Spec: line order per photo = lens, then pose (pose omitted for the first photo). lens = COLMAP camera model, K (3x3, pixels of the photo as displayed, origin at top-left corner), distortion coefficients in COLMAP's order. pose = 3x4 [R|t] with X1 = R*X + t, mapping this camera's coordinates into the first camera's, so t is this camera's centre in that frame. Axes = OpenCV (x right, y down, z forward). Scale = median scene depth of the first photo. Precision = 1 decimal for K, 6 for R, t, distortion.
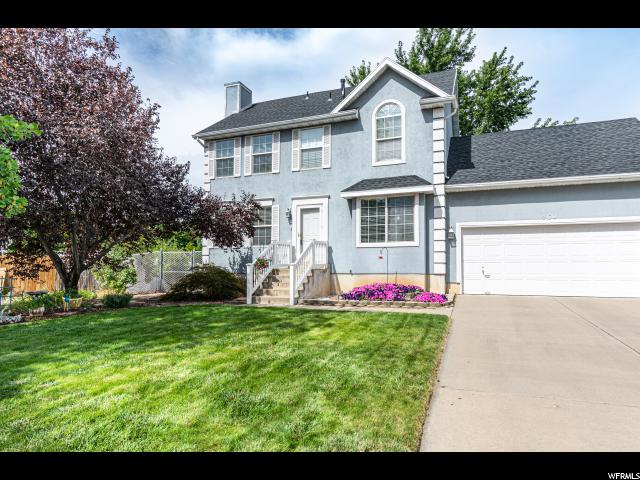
lens RADIAL K [[334.9, 0, 320.0], [0, 334.9, 240.1], [0, 0, 1]] dist [-0.002843, -0.000447]
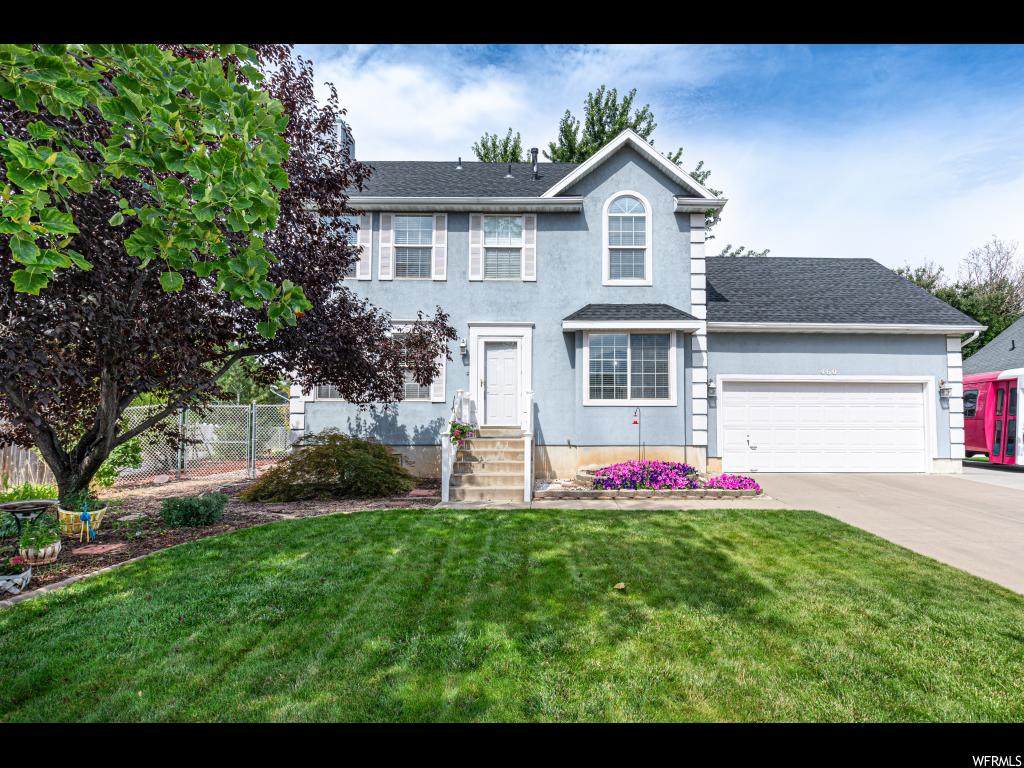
lens RADIAL K [[473.3, 0, 512.0], [0, 473.3, 386.8], [0, 0, 1]] dist [-0.000144, -0.000184]
pose [[0.945218, 0.028795, 0.325168, -0.319770], [-0.028596, 0.999577, -0.005393, -0.006274], [-0.325186, -0.004201, 0.945641, 0.159876]]
